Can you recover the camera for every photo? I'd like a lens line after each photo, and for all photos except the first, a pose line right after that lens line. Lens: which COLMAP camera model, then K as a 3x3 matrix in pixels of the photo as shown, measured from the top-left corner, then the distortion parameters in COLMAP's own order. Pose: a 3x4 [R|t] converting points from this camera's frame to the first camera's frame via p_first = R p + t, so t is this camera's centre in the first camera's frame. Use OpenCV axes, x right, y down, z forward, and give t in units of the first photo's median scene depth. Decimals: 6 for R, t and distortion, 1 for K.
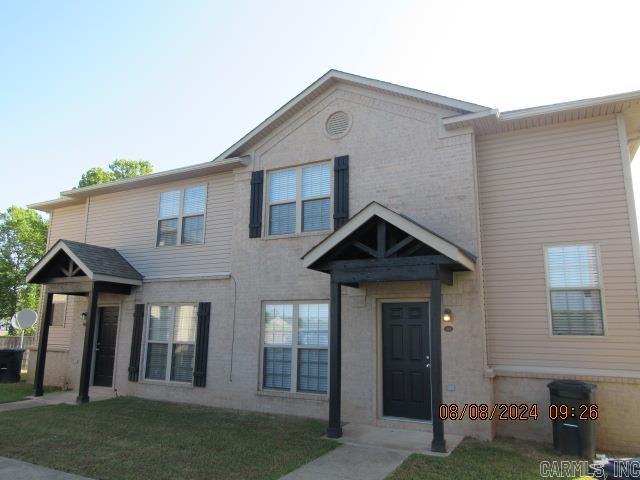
lens RADIAL K [[450.0, 0, 320.0], [0, 450.0, 240.0], [0, 0, 1]] dist [-0.030274, 0.001797]
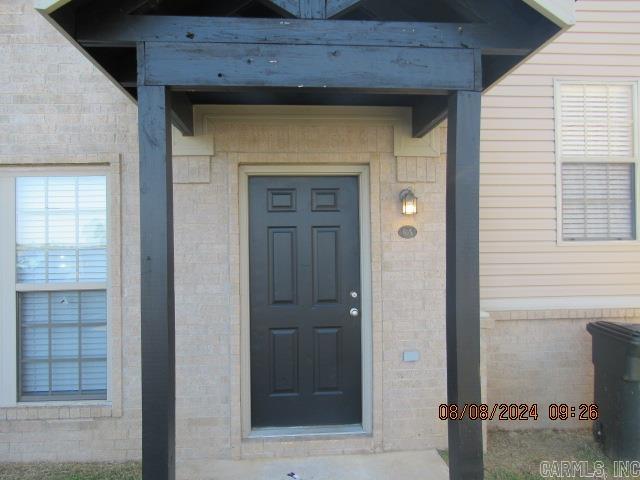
lens RADIAL K [[450.0, 0, 320.0], [0, 450.0, 240.0], [0, 0, 1]] dist [-0.030274, 0.001797]
pose [[0.853364, -0.017014, 0.521037, -0.027939], [-0.077375, 0.984264, 0.158865, 0.133249], [-0.515541, -0.175885, 0.838619, 0.627508]]
